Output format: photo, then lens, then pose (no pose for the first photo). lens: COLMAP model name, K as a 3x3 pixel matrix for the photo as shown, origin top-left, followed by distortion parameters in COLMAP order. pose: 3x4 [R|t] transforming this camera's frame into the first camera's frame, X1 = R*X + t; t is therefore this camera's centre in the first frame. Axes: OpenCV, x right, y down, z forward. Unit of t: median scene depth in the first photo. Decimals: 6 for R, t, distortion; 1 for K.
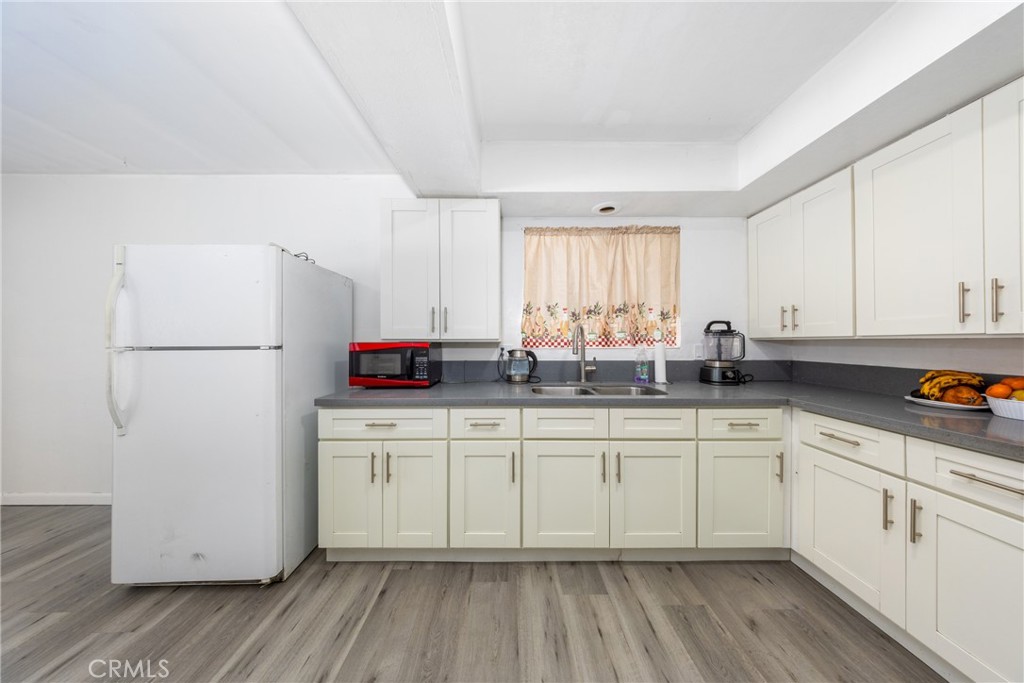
lens RADIAL K [[300.1, 0, 510.2], [0, 300.1, 340.9], [0, 0, 1]] dist [-0.005235, -0.000127]
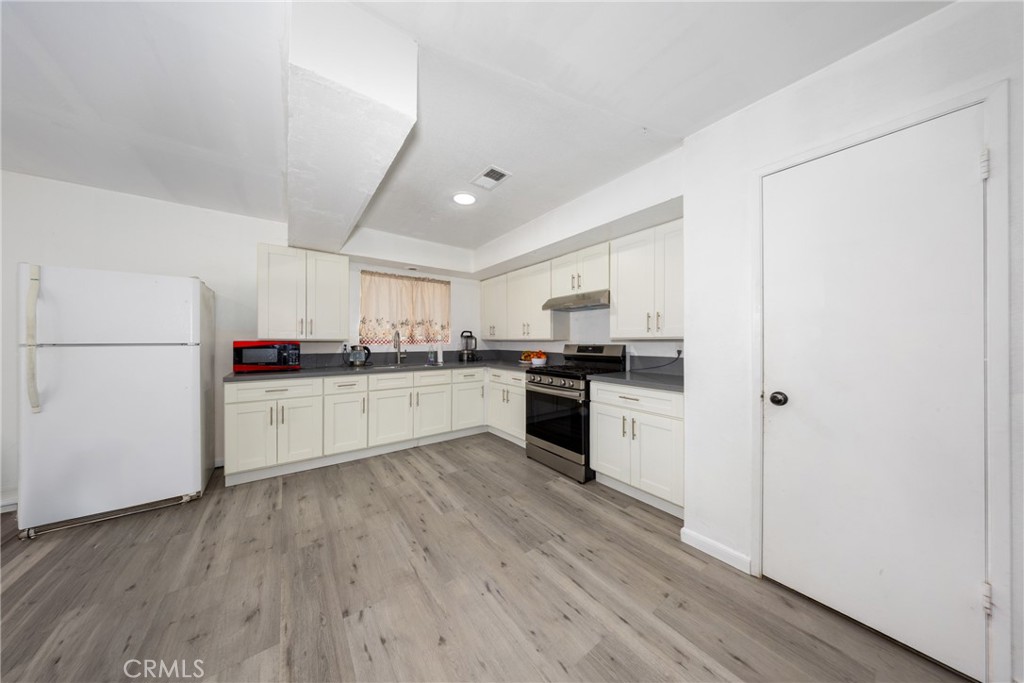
lens RADIAL K [[300.1, 0, 511.5], [0, 300.1, 341.4], [0, 0, 1]] dist [-0.005235, -0.000127]
pose [[0.808568, 0.001596, 0.588400, -0.274477], [-0.003412, 0.999992, 0.001978, -0.000449], [-0.588392, -0.003607, 0.808567, -0.863693]]
